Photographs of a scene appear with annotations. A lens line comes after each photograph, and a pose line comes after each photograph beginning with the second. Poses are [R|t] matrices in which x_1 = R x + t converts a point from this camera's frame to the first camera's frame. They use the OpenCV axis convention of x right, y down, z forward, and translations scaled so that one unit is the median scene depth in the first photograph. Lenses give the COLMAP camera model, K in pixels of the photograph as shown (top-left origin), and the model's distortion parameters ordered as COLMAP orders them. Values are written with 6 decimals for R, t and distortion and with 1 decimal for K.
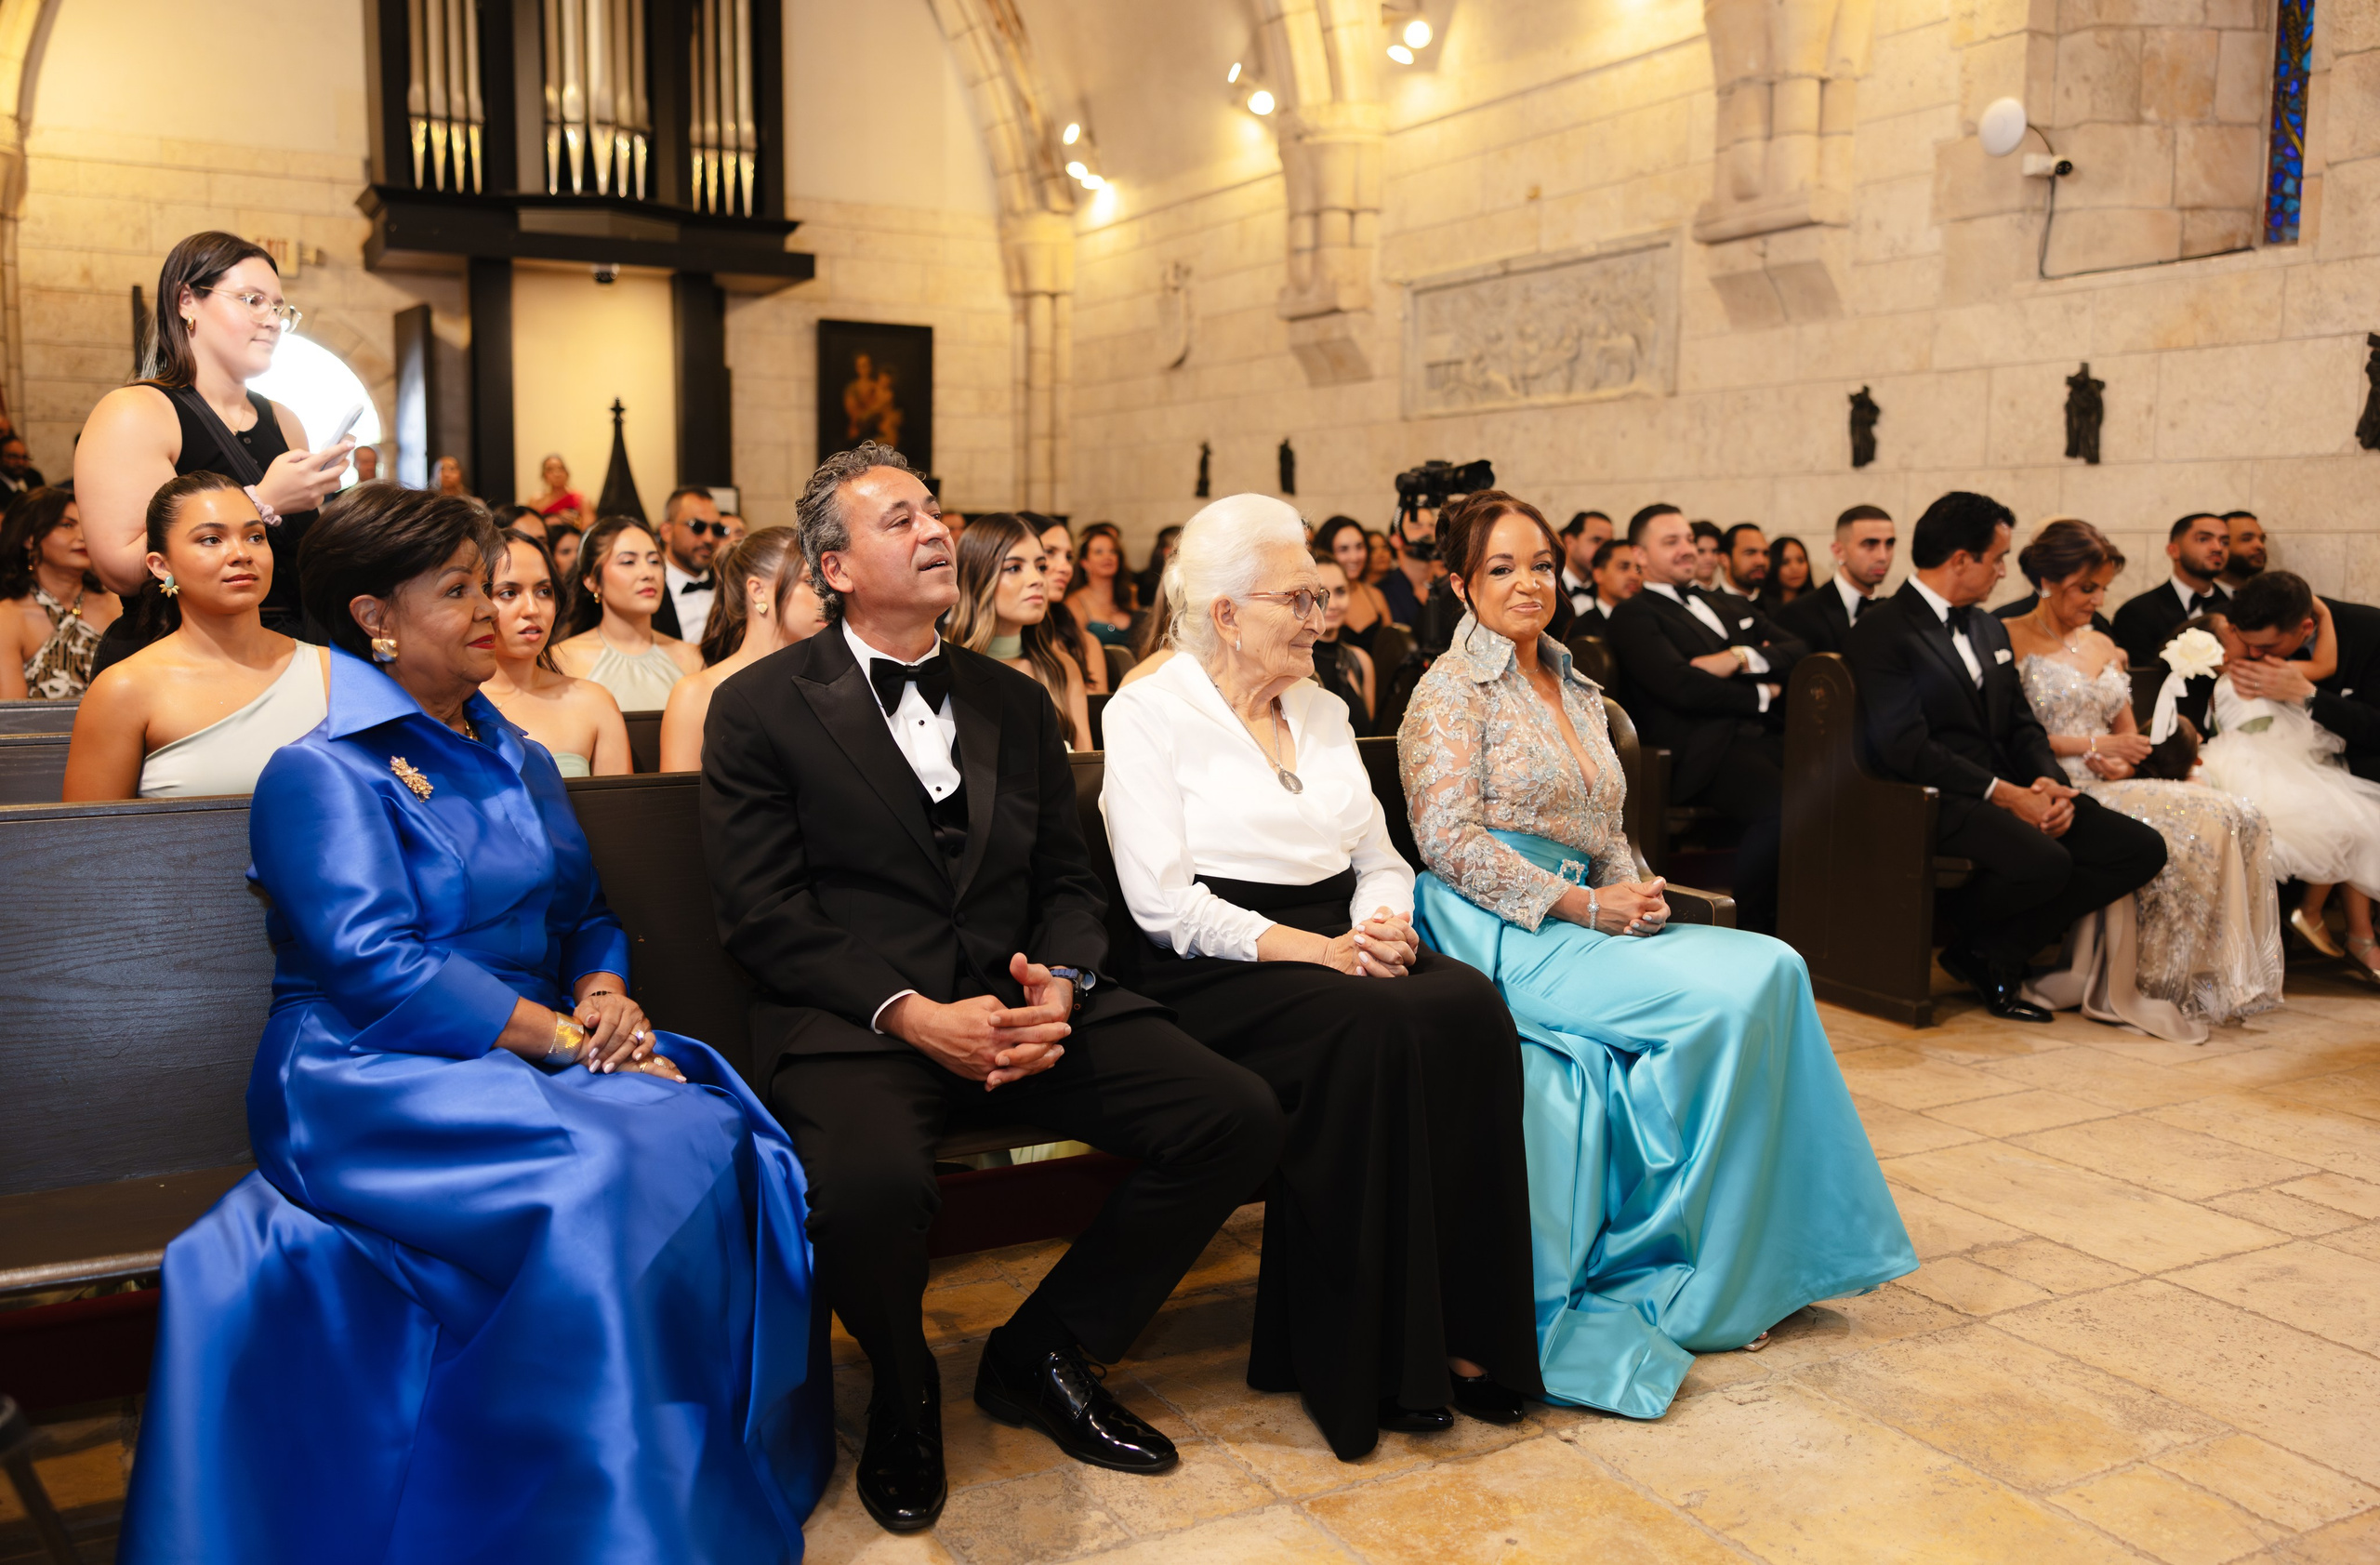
lens RADIAL K [[1953.4, 0, 1147.7], [0, 1953.4, 723.6], [0, 0, 1]] dist [0.009809, 0.003767]
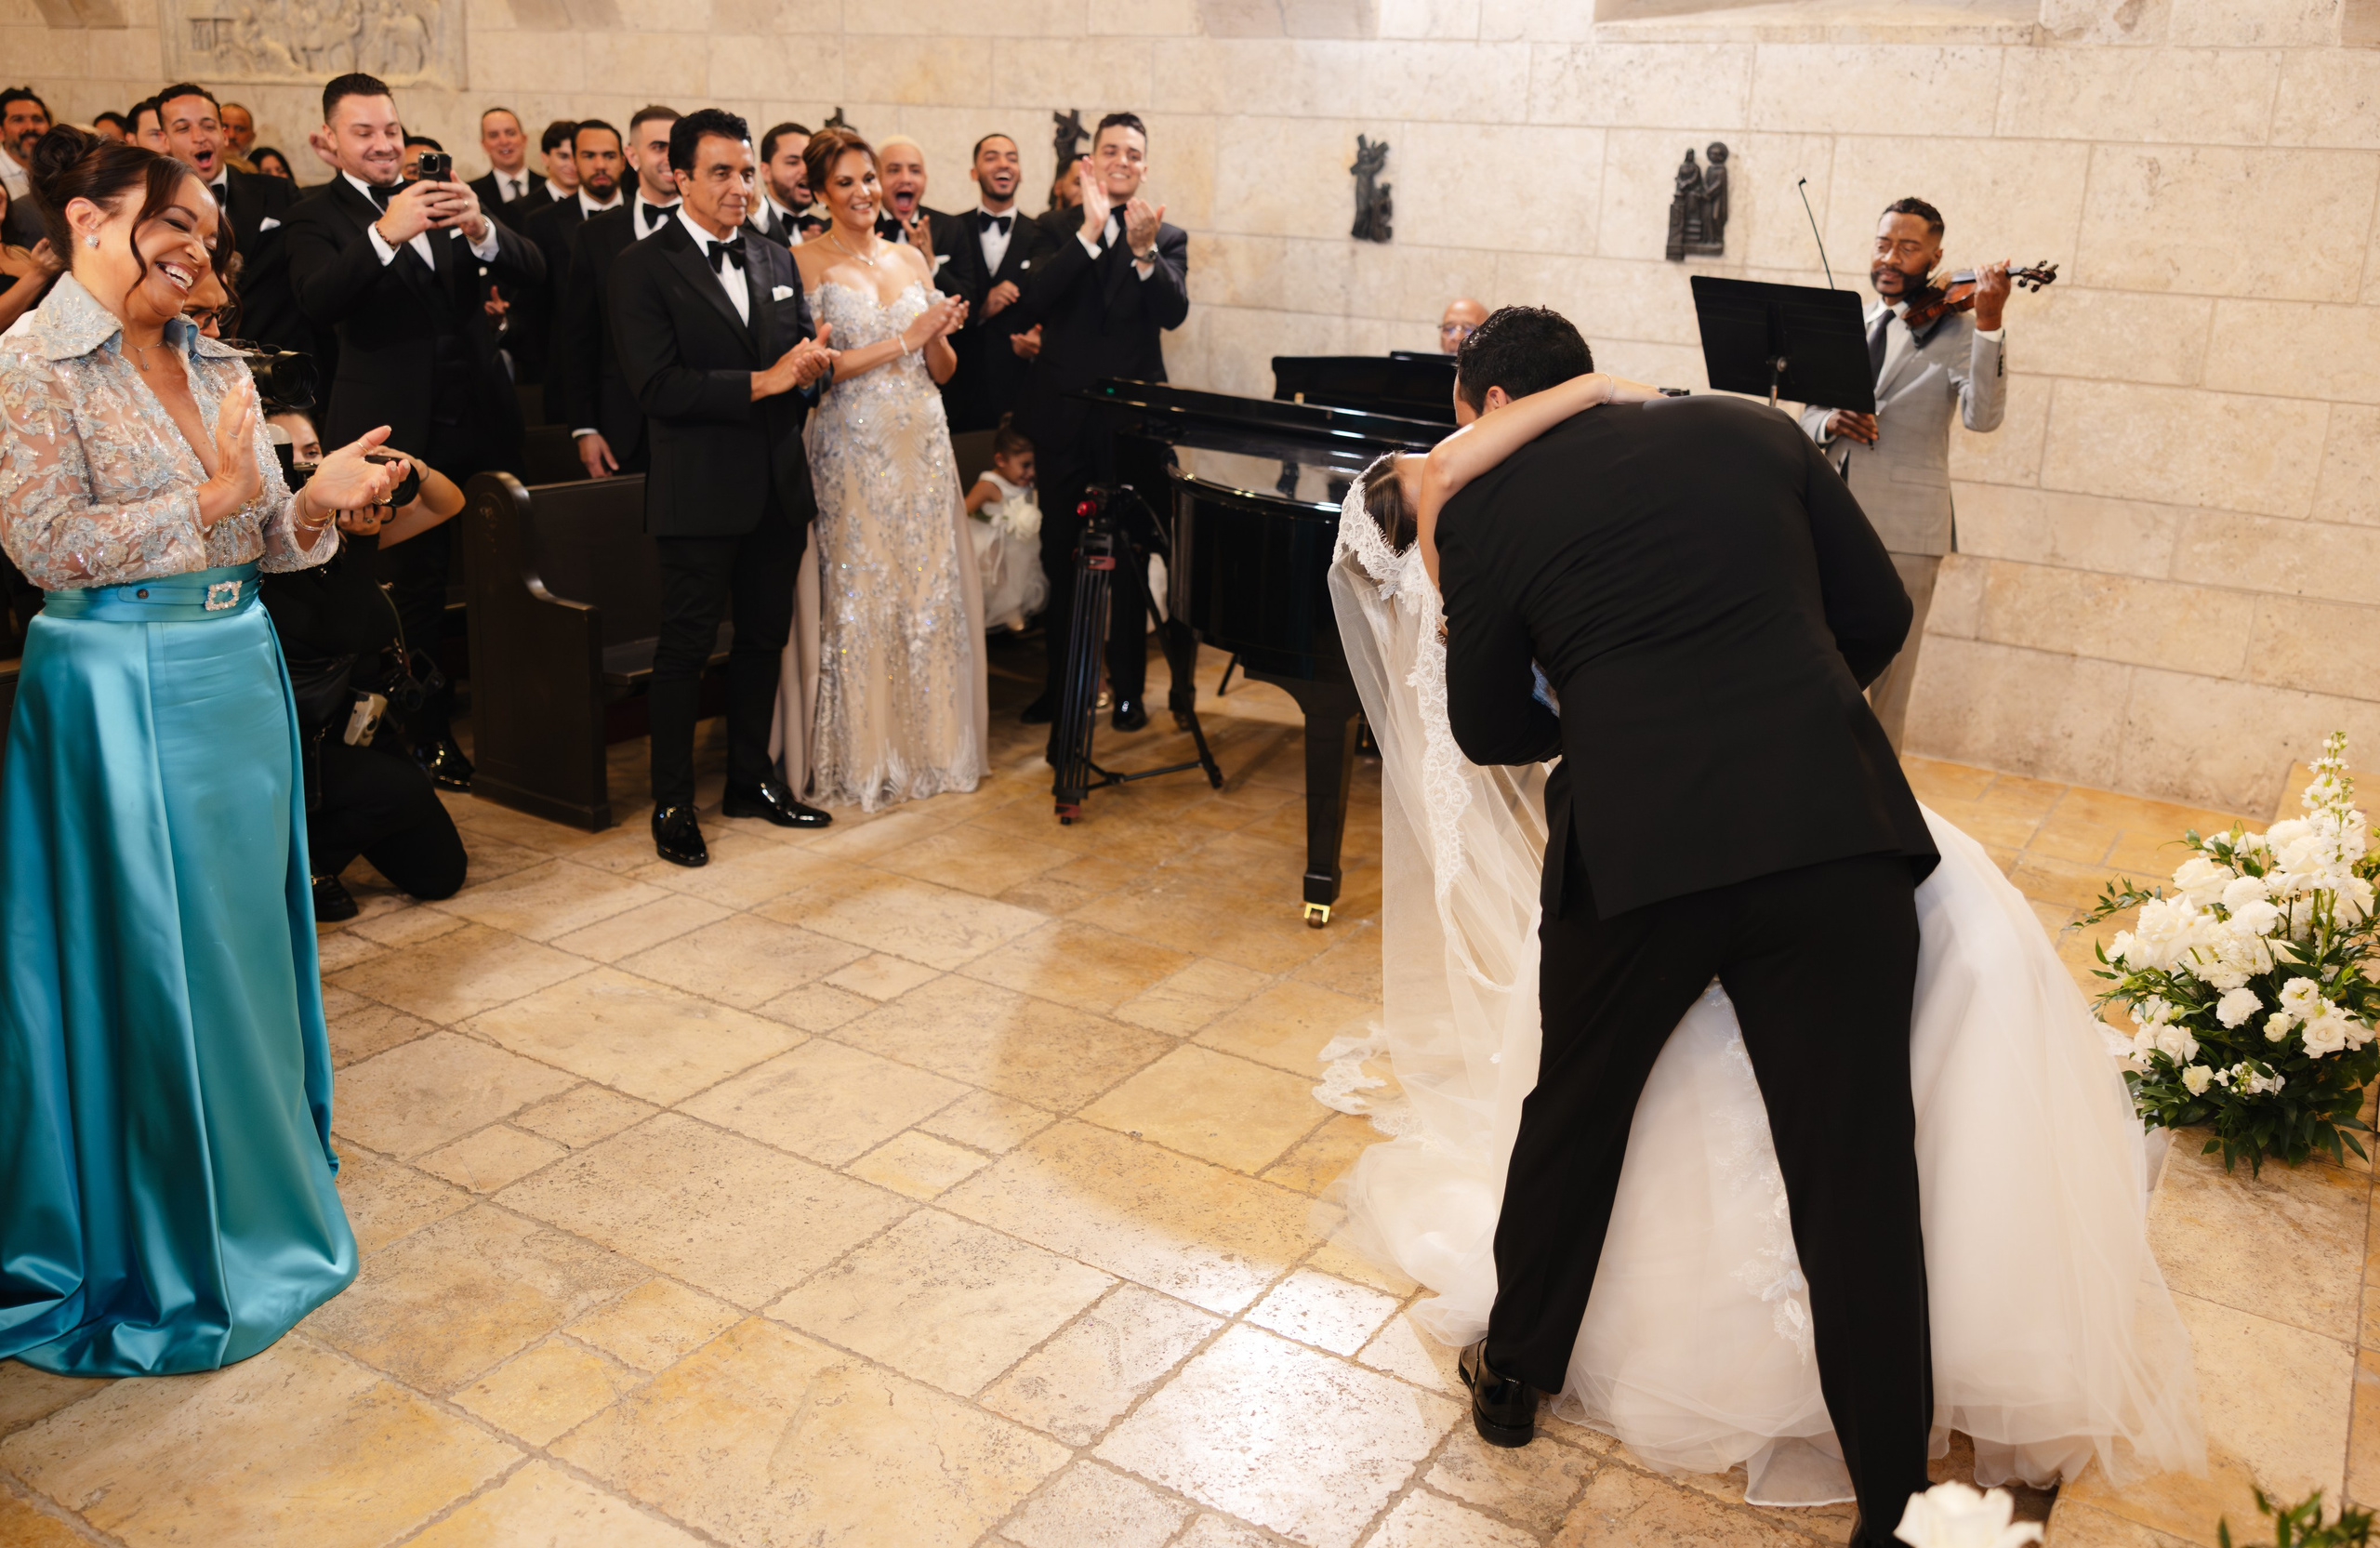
lens RADIAL K [[1988.0, 0, 1255.6], [0, 1988.0, 701.5], [0, 0, 1]] dist [0.007592, 0.000044]
pose [[0.853876, -0.105337, 0.509705, 0.092726], [0.010429, 0.982572, 0.185590, -0.066217], [-0.520372, -0.153155, 0.840093, -0.050656]]
